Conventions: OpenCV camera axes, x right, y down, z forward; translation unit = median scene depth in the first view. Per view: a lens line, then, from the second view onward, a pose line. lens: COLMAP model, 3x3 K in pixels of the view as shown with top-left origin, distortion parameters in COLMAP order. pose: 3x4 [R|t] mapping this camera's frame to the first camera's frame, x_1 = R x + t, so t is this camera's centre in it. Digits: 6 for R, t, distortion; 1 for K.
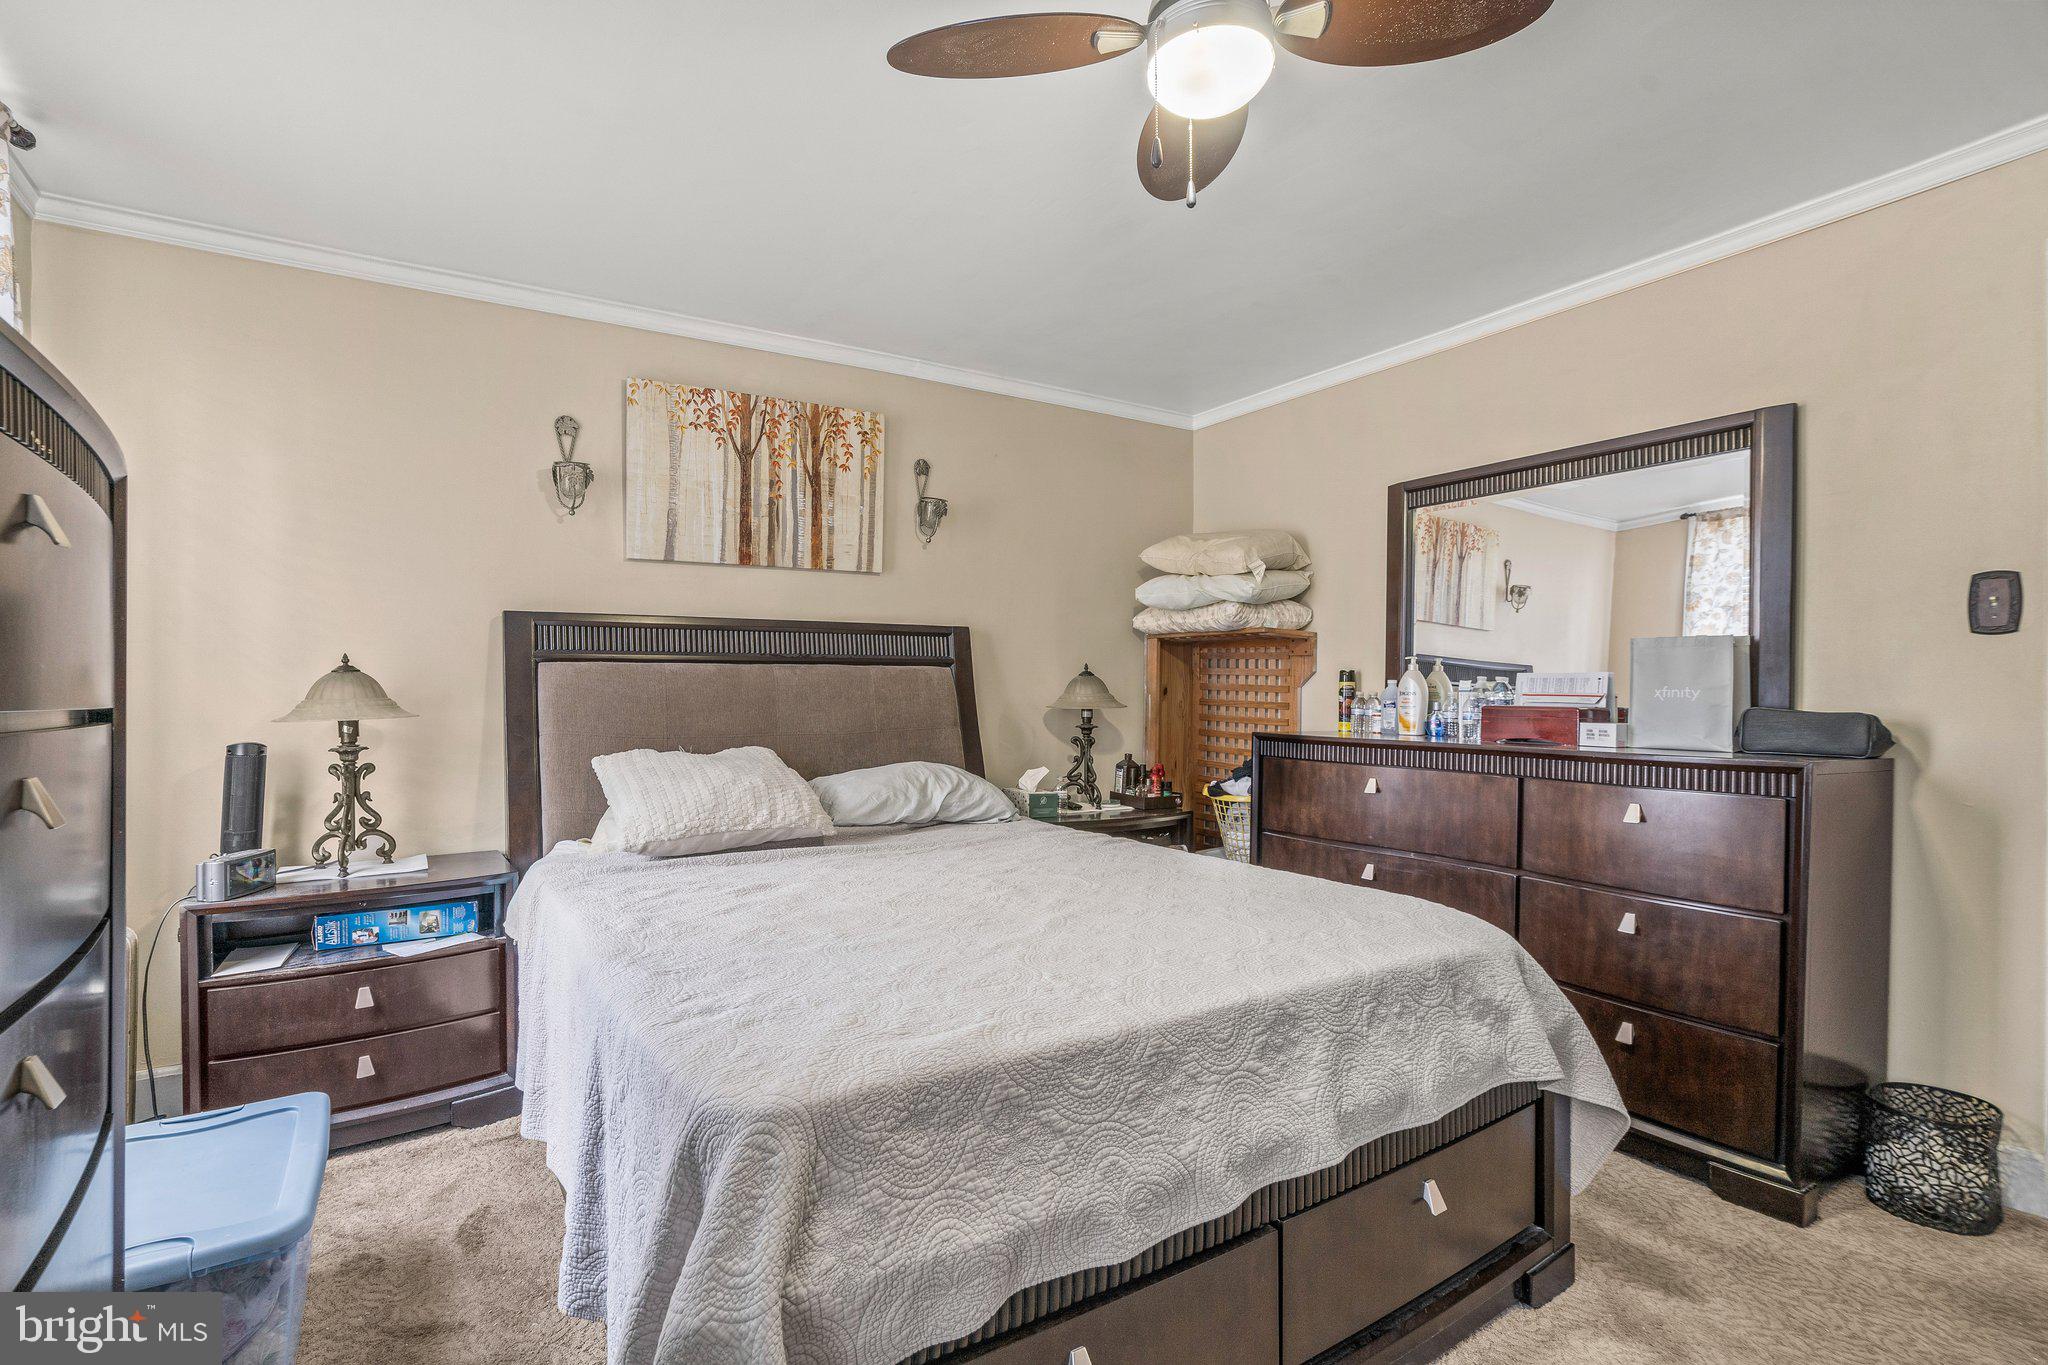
lens RADIAL K [[953.1, 0, 1006.3], [0, 953.1, 681.2], [0, 0, 1]] dist [0.001898, 0.000172]
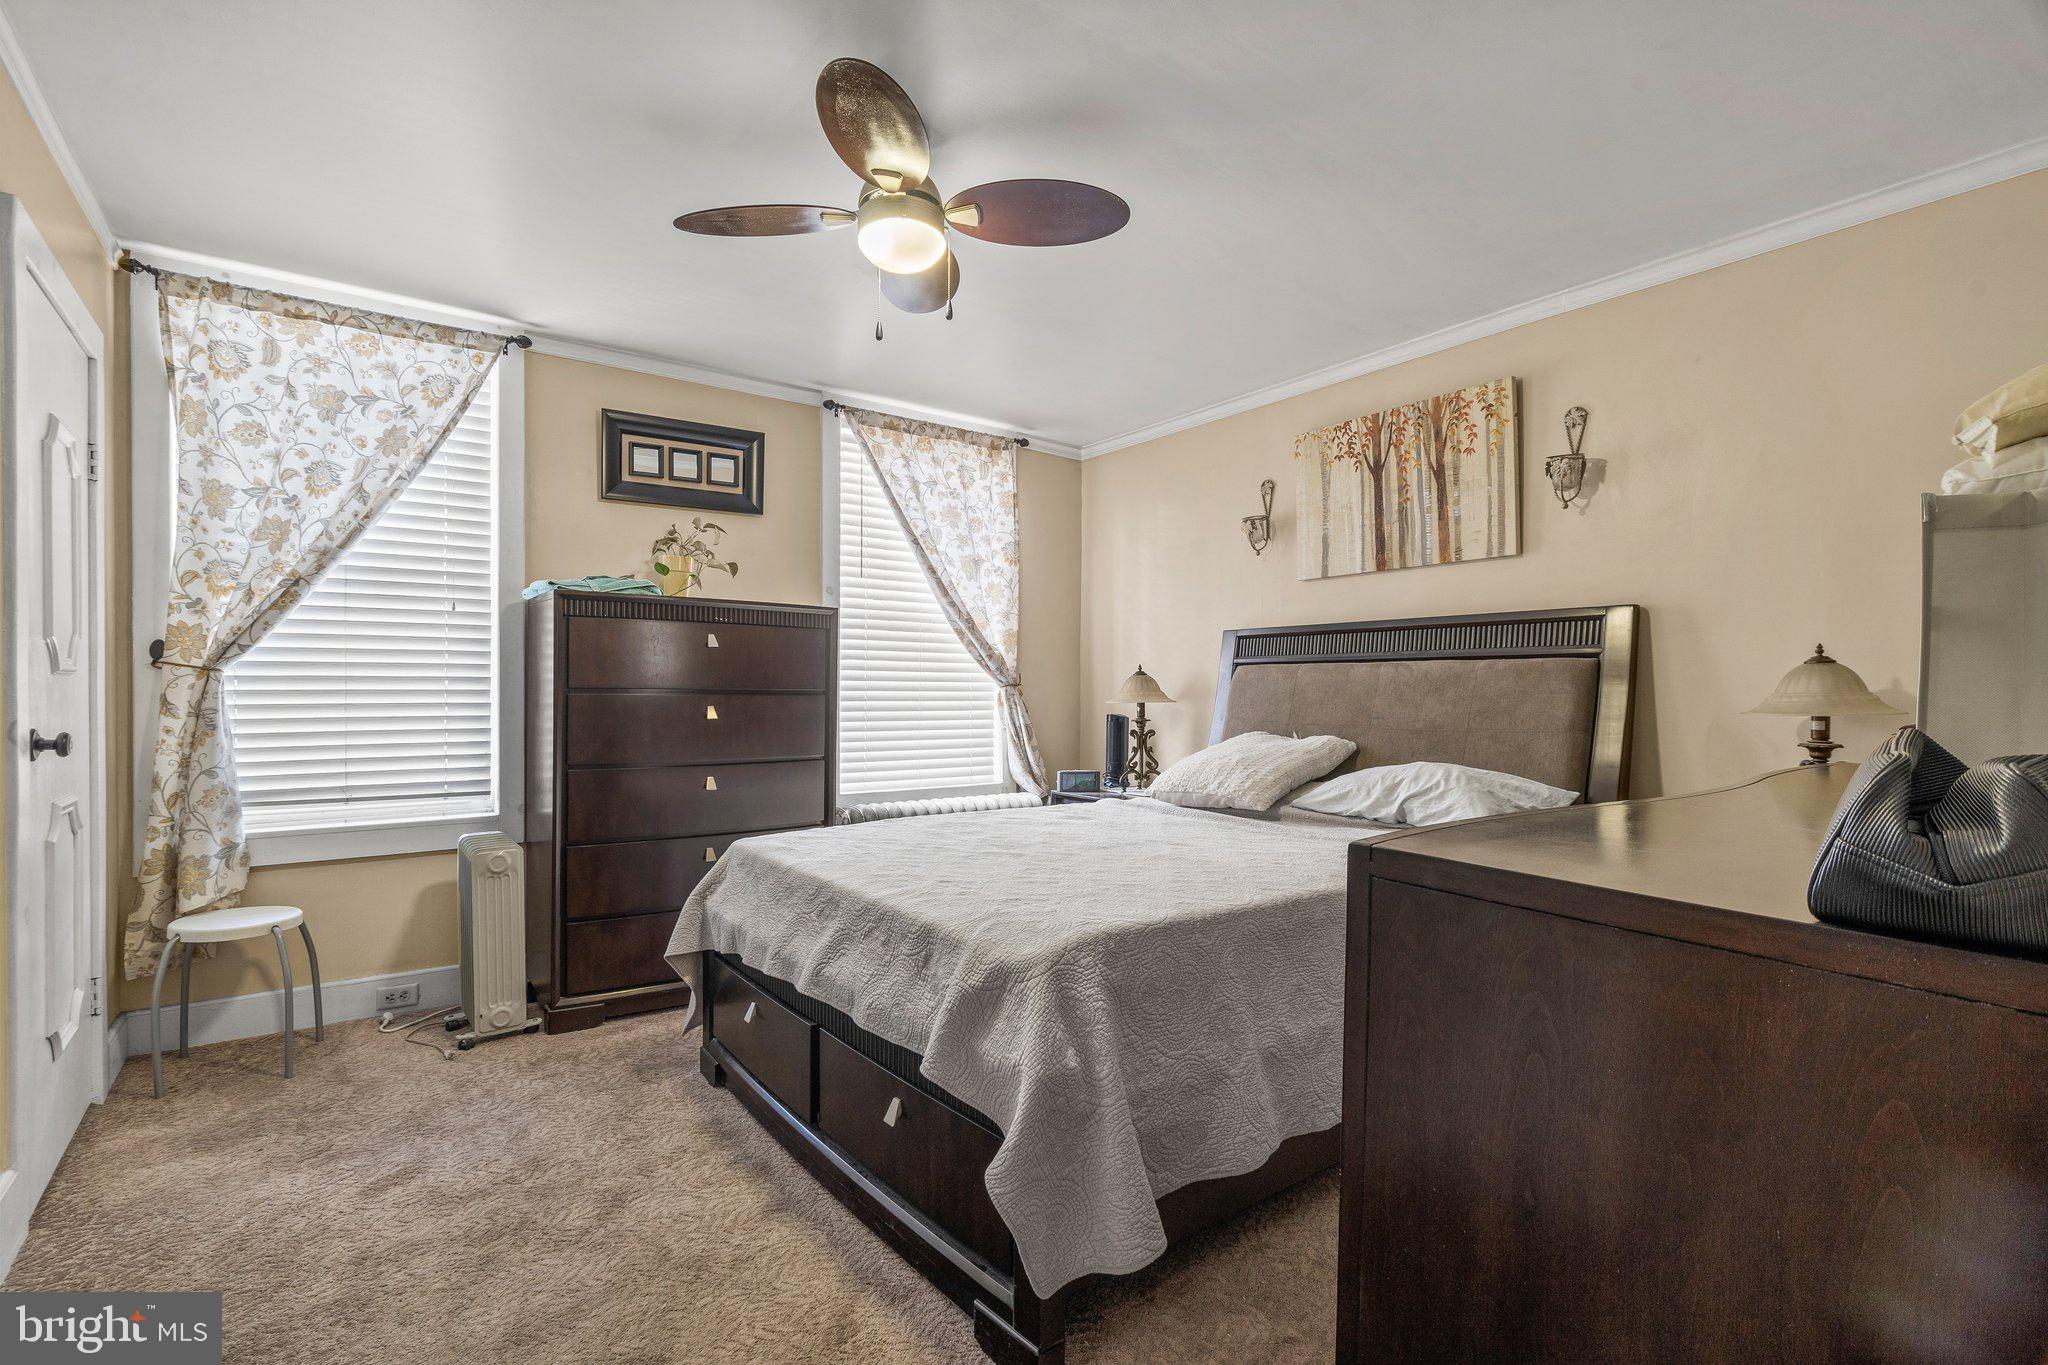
lens RADIAL K [[953.1, 0, 1007.4], [0, 953.1, 687.3], [0, 0, 1]] dist [0.001898, 0.000172]
pose [[0.079039, 0.002985, -0.996867, 0.758221], [0.011636, 0.999925, 0.003917, 0.001332], [0.996804, -0.011909, 0.078999, 0.478931]]
